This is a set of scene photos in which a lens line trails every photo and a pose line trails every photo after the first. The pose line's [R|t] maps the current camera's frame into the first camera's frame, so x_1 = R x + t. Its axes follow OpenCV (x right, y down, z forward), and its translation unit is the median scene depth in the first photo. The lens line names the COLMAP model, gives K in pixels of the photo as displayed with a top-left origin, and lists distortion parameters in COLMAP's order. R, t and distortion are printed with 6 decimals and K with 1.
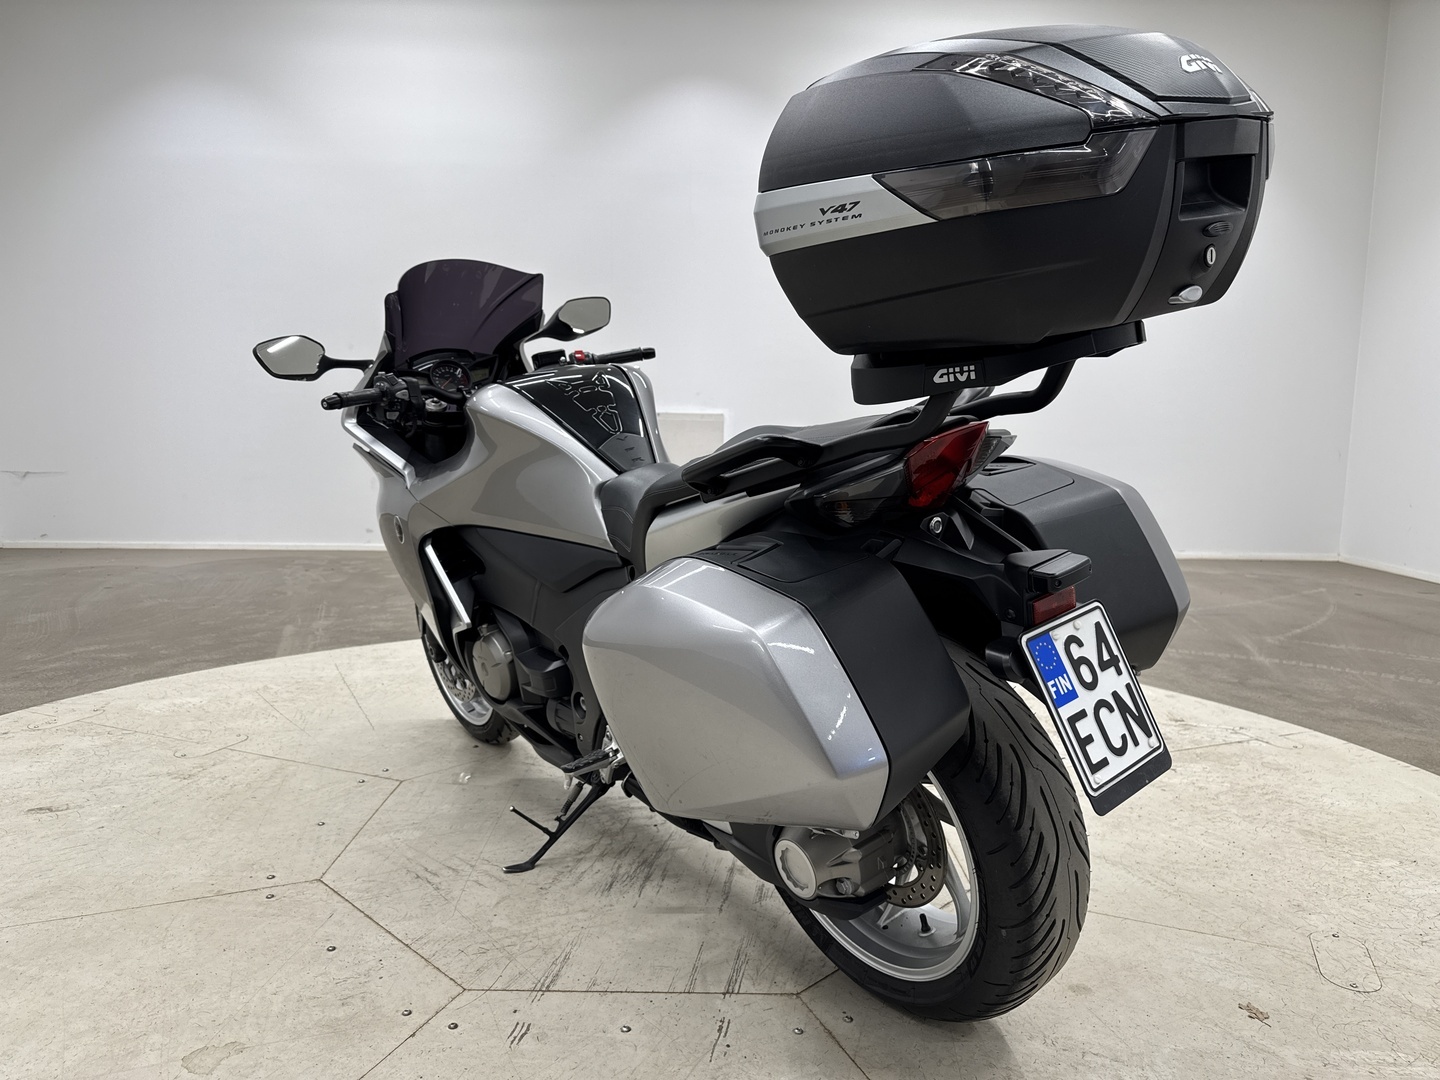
lens RADIAL K [[1036.3, 0, 720.0], [0, 1036.3, 540.0], [0, 0, 1]] dist [0.130844, -0.245323]
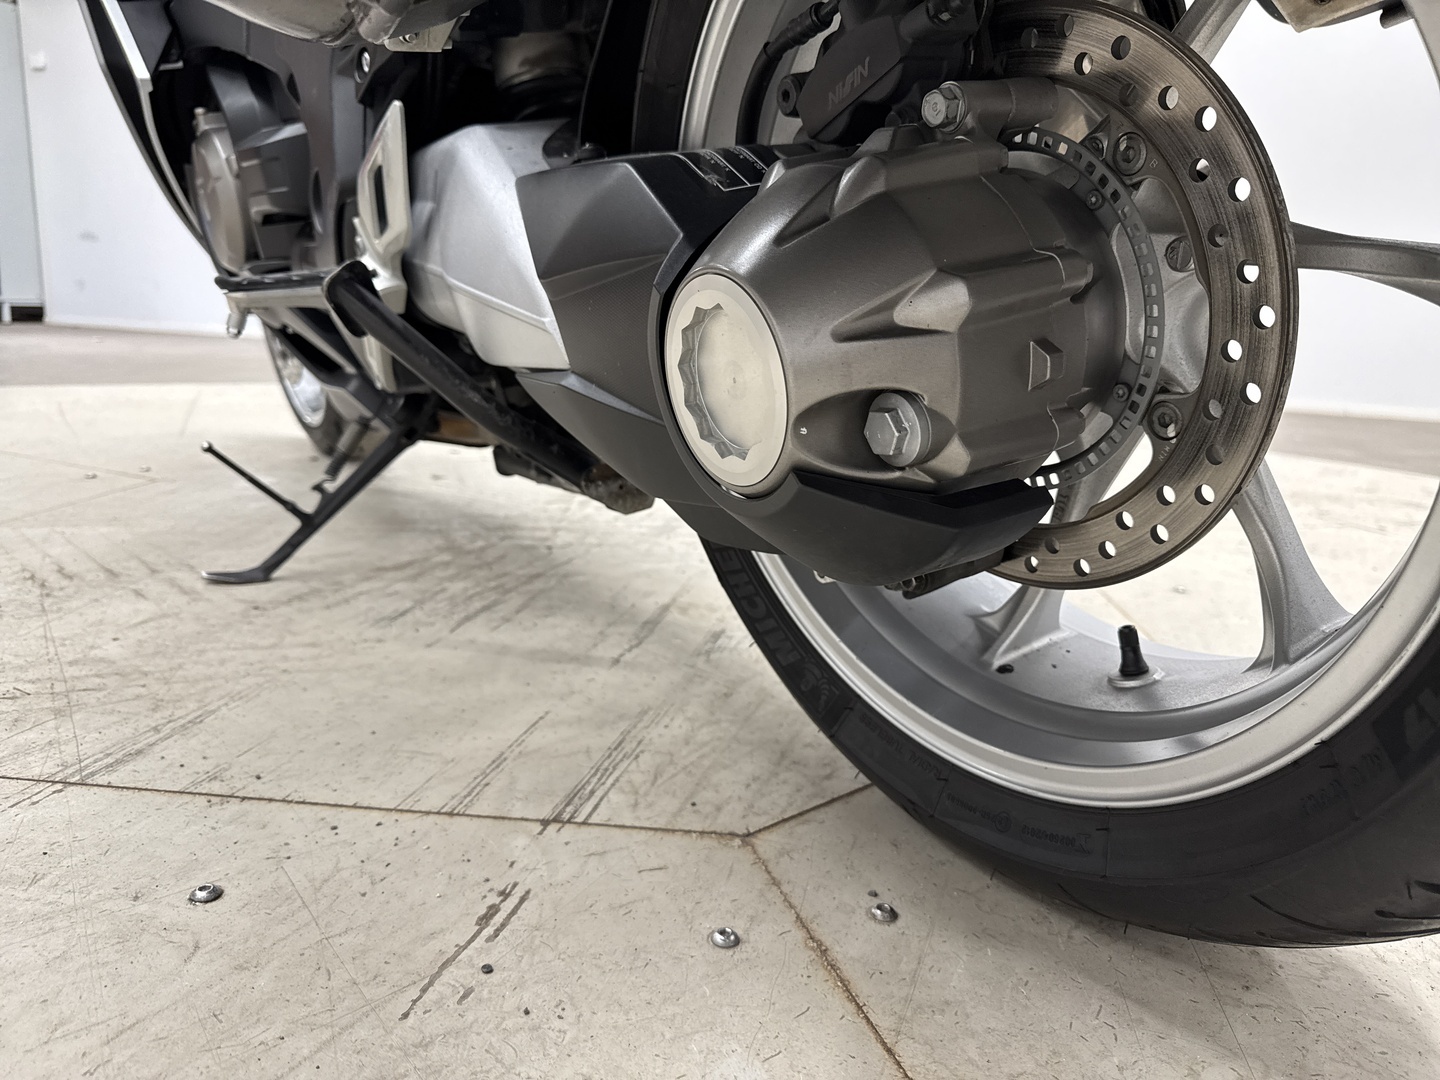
lens RADIAL K [[1018.9, 0, 720.0], [0, 1018.9, 540.0], [0, 0, 1]] dist [-0.003977, -0.004817]
pose [[0.996706, 0.044436, -0.067836, 0.090960], [-0.038725, 0.995772, 0.083295, 0.331071], [0.071250, -0.080393, 0.994213, 0.726429]]
